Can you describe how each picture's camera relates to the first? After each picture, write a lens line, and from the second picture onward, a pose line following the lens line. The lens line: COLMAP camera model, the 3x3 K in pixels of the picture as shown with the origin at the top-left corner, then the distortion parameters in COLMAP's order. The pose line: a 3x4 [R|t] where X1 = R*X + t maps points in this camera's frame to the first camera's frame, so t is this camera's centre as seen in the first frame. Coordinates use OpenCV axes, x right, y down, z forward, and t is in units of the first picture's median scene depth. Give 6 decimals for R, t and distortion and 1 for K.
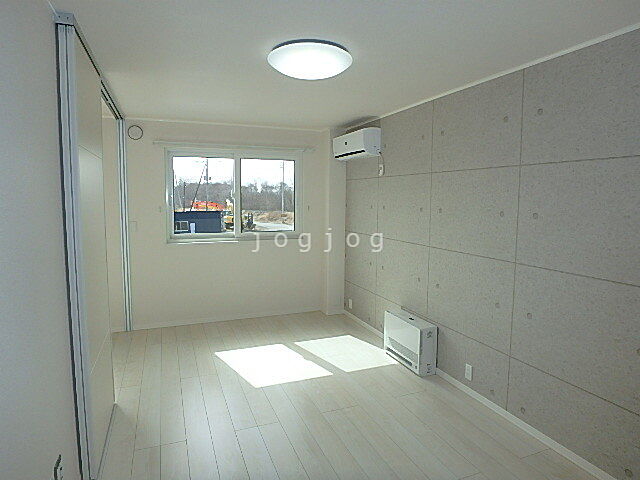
lens RADIAL K [[400.2, 0, 320.0], [0, 400.2, 240.0], [0, 0, 1]] dist [0.001626, 0.000079]
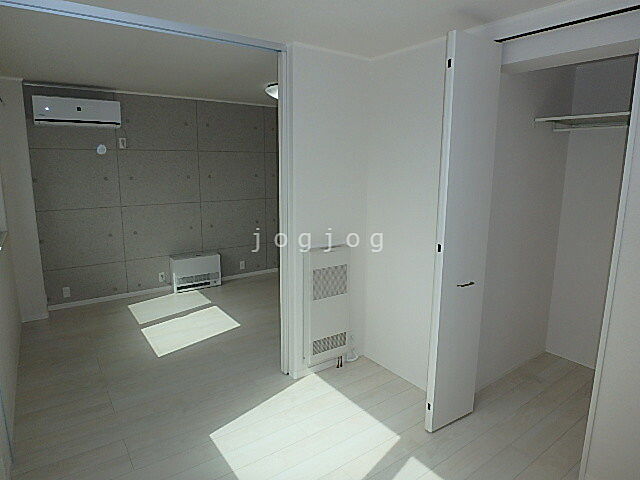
lens RADIAL K [[400.2, 0, 320.0], [0, 400.2, 240.0], [0, 0, 1]] dist [0.001626, 0.000079]
pose [[-0.238334, -0.195636, 0.951275, -2.005413], [0.097073, 0.969797, 0.223766, -0.215952], [-0.966320, 0.145674, -0.212144, 1.455515]]
